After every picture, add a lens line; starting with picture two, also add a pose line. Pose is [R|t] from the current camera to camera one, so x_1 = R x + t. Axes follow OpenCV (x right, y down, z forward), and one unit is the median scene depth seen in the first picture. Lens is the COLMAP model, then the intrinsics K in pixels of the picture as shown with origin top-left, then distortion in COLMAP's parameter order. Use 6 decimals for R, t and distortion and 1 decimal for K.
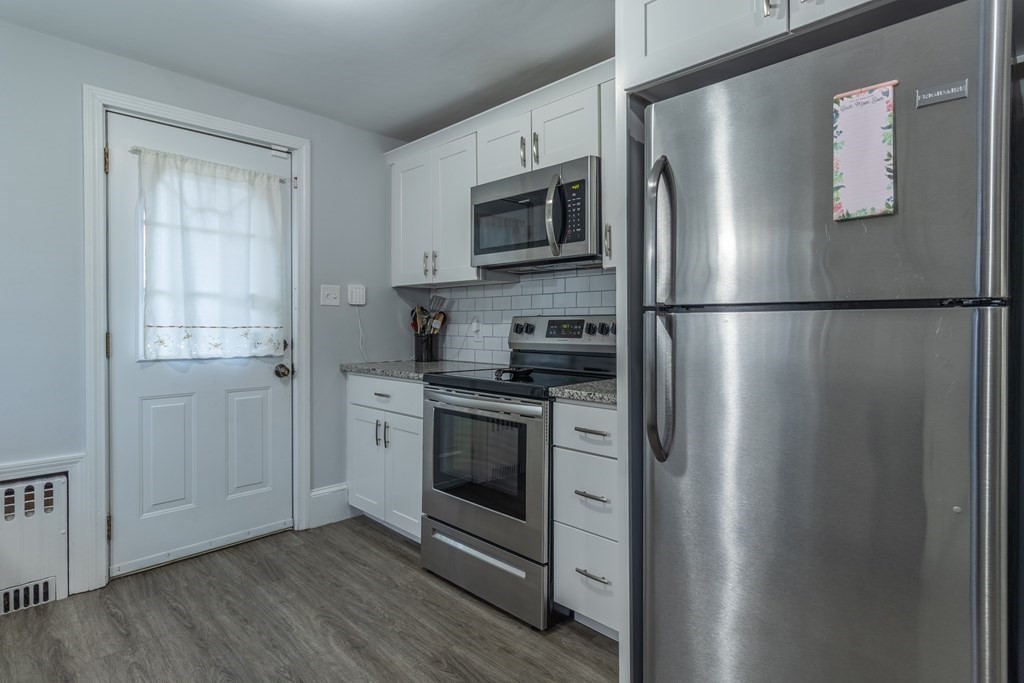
lens RADIAL K [[534.4, 0, 524.6], [0, 534.4, 328.4], [0, 0, 1]] dist [0.001437, 0.000905]
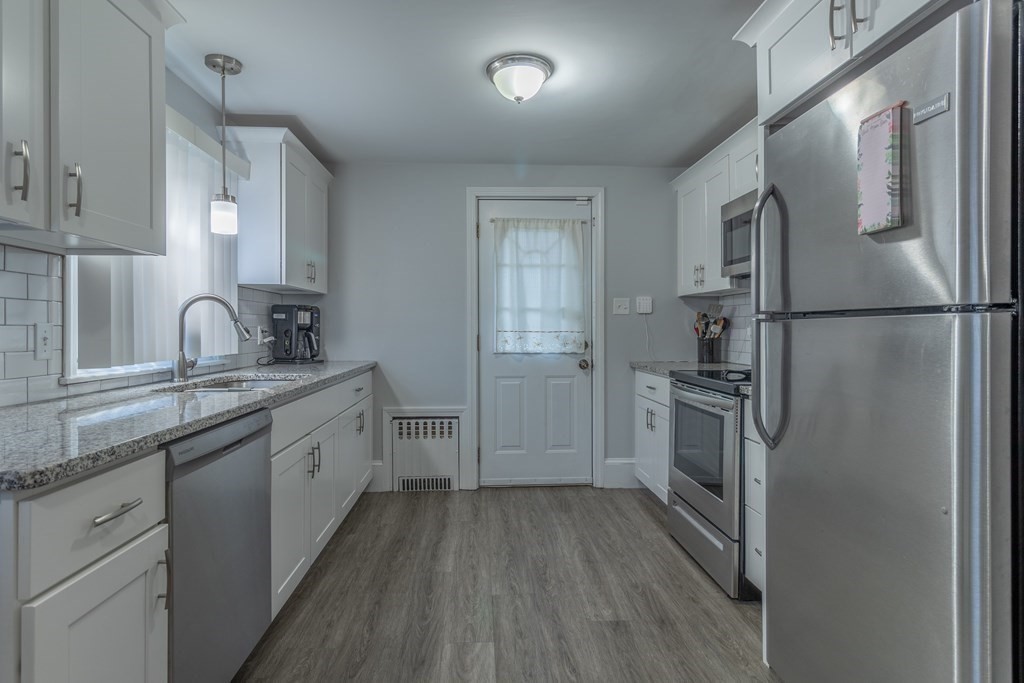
lens RADIAL K [[550.8, 0, 516.3], [0, 550.8, 331.7], [0, 0, 1]] dist [0.001155, 0.000670]
pose [[0.739008, 0.000871, -0.673696, 0.411525], [-0.002009, 0.999998, -0.000911, -0.000953], [0.673694, 0.002027, 0.739008, -0.153686]]
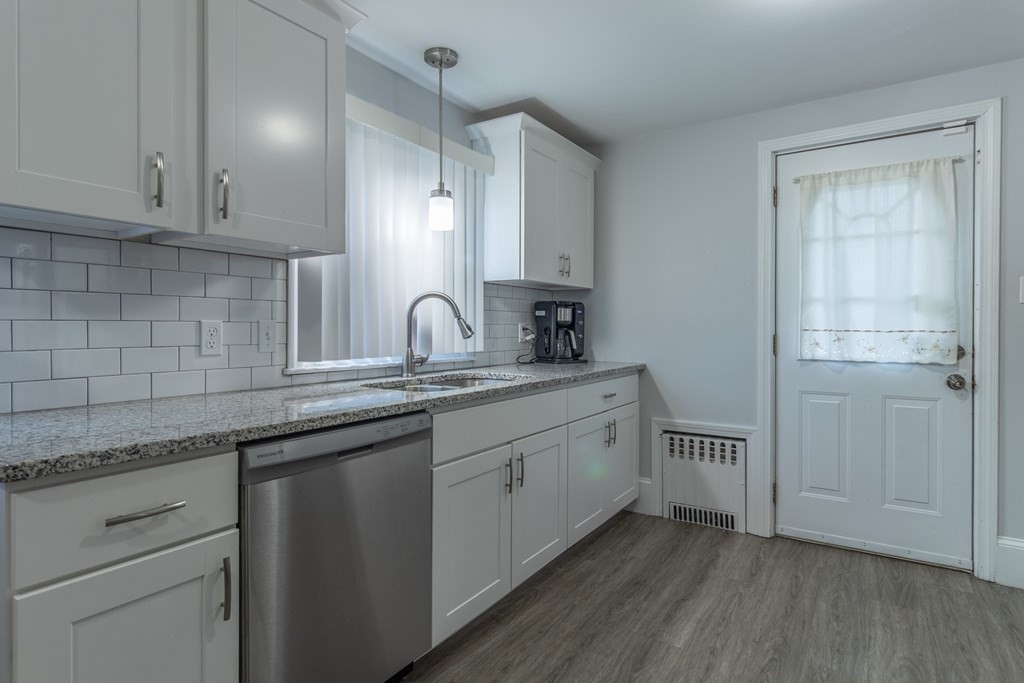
lens RADIAL K [[550.8, 0, 516.3], [0, 550.8, 331.7], [0, 0, 1]] dist [0.001155, 0.000670]
pose [[0.175399, 0.006218, -0.984478, 0.346709], [-0.007310, 0.999961, 0.005013, -0.001309], [0.984470, 0.006317, 0.175437, 0.176382]]
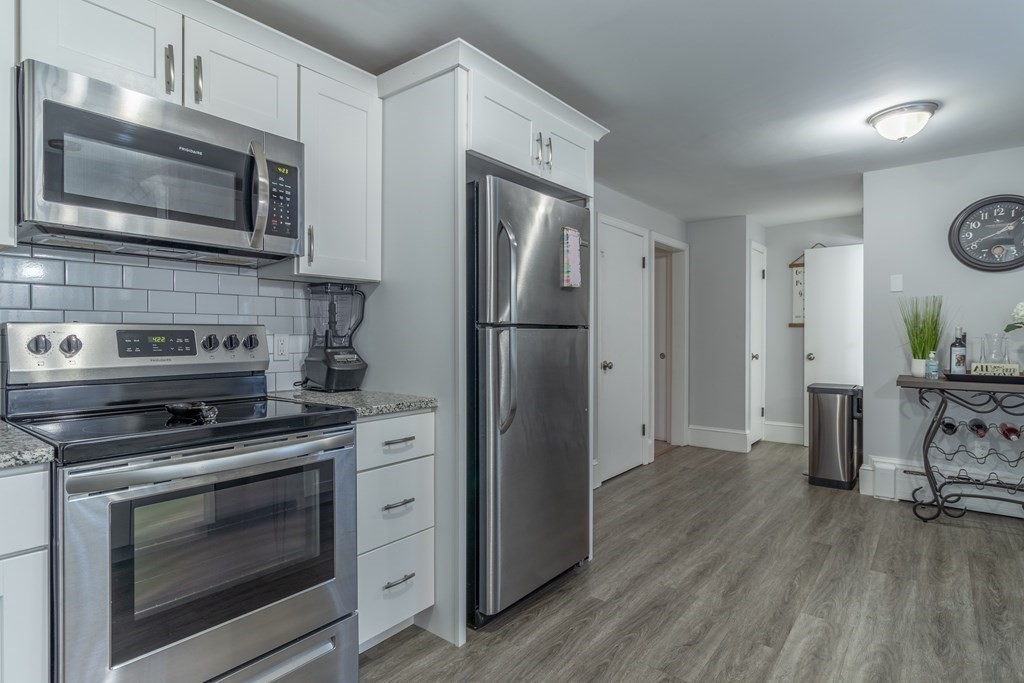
lens RADIAL K [[529.4, 0, 499.4], [0, 529.4, 333.7], [0, 0, 1]] dist [-0.000693, -0.000211]
pose [[-0.067909, 0.003368, 0.997686, -0.707760], [0.007531, 0.999968, -0.002863, -0.006942], [-0.997663, 0.007319, -0.067933, 0.687734]]
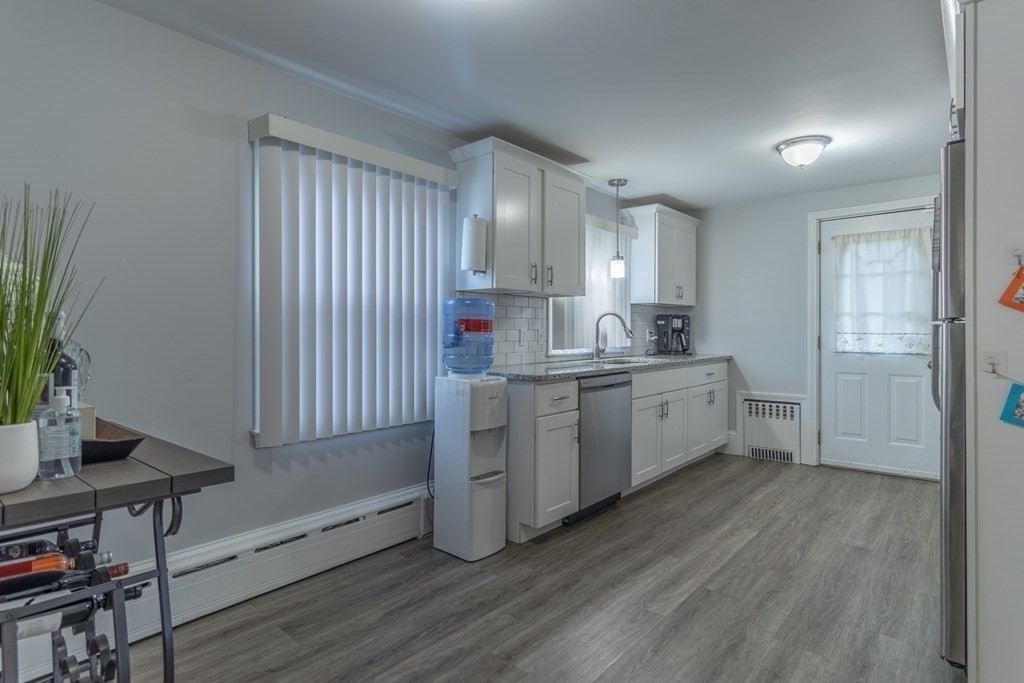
lens RADIAL K [[589.8, 0, 502.0], [0, 589.8, 335.4], [0, 0, 1]] dist [0.000488, 0.000674]
pose [[0.060424, 0.005596, -0.998157, 1.199886], [-0.005419, 0.999971, 0.005278, -0.000296], [0.998158, 0.005090, 0.060453, -0.255844]]
